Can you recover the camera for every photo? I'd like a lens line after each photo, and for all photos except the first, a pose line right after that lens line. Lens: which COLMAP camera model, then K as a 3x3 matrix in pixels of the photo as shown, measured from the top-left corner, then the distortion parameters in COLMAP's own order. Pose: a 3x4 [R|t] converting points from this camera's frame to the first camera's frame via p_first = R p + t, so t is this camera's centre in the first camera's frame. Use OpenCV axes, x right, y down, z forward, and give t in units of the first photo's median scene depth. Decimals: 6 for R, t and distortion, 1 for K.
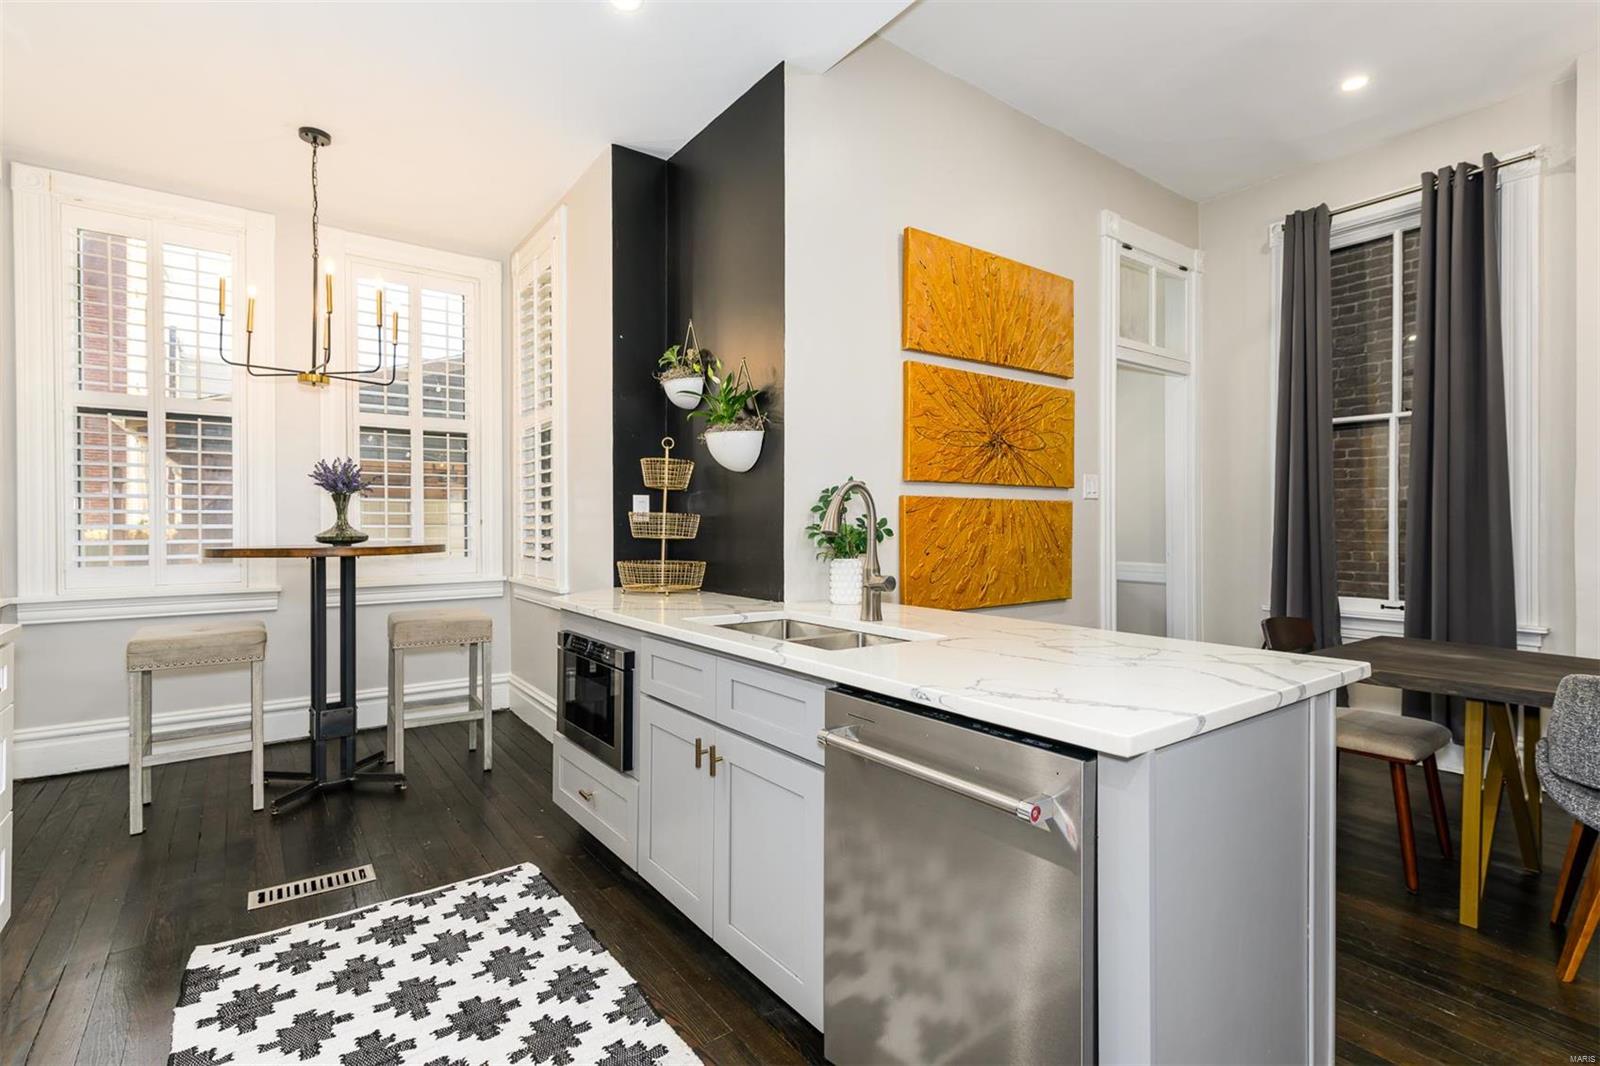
lens RADIAL K [[737.9, 0, 793.3], [0, 737.9, 528.4], [0, 0, 1]] dist [0.015595, 0.000022]
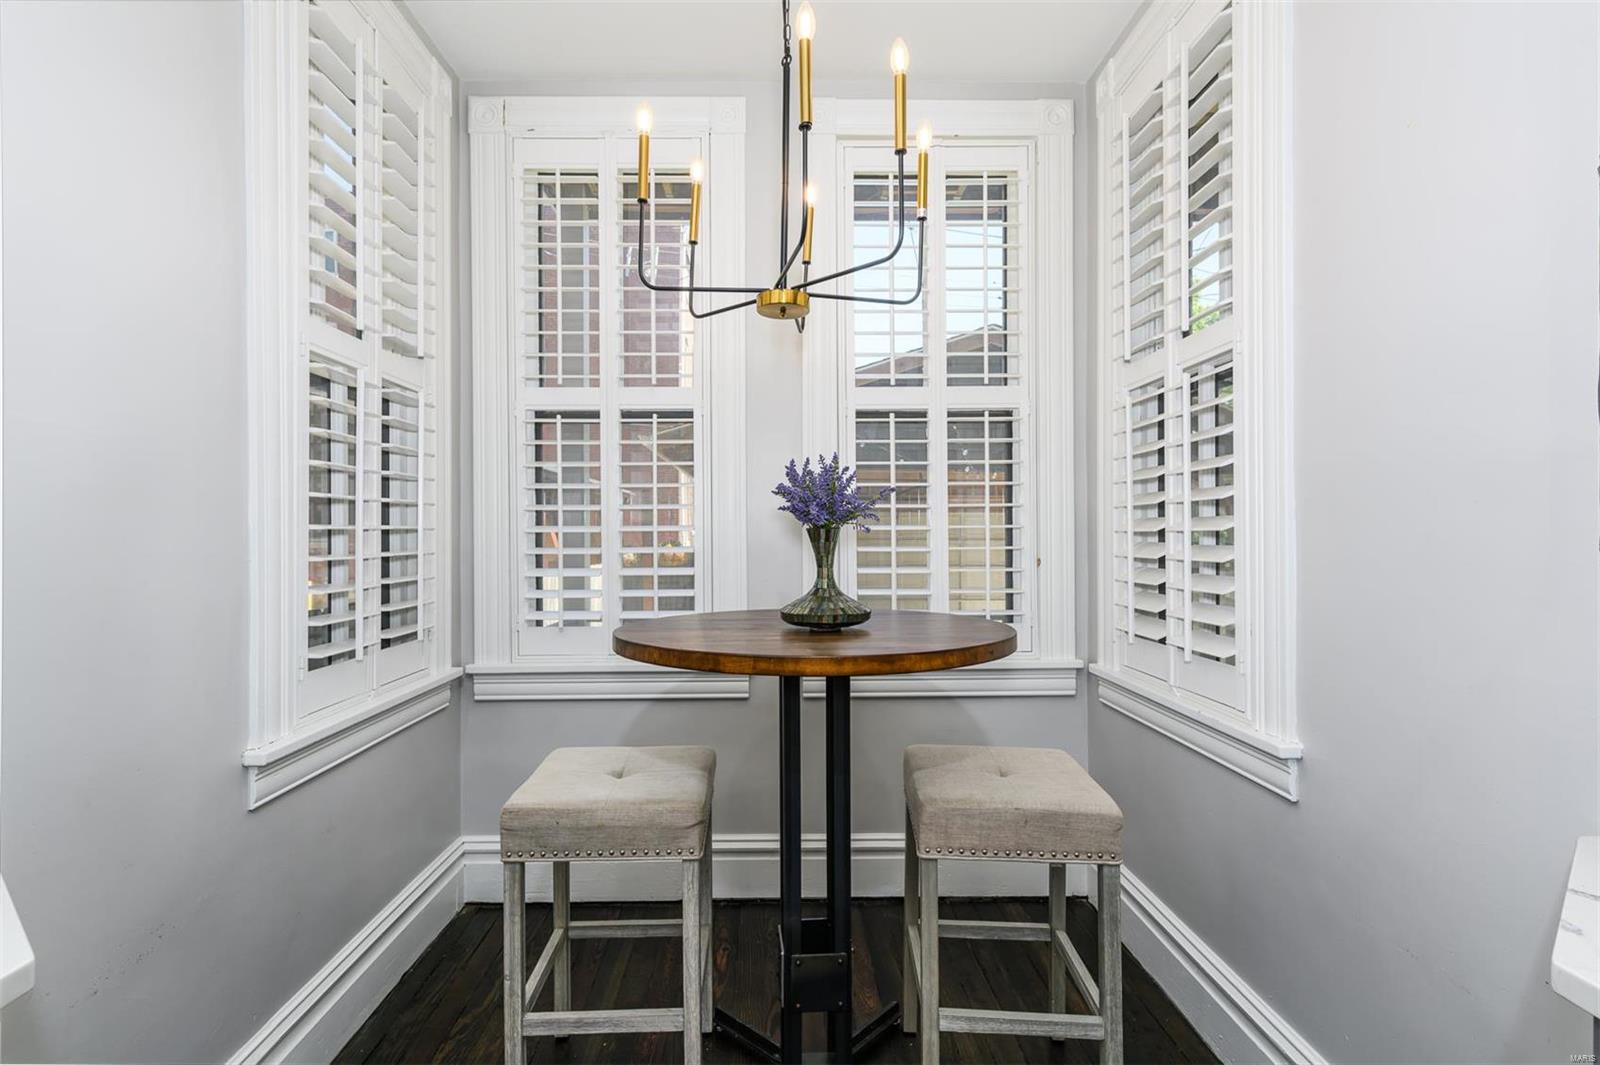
lens RADIAL K [[791.2, 0, 798.4], [0, 791.2, 530.0], [0, 0, 1]] dist [0.005434, 0.000272]
pose [[0.824079, -0.004607, -0.566456, -0.273165], [0.000914, 0.999976, -0.006804, -0.035491], [0.566474, 0.005089, 0.824064, 0.468806]]
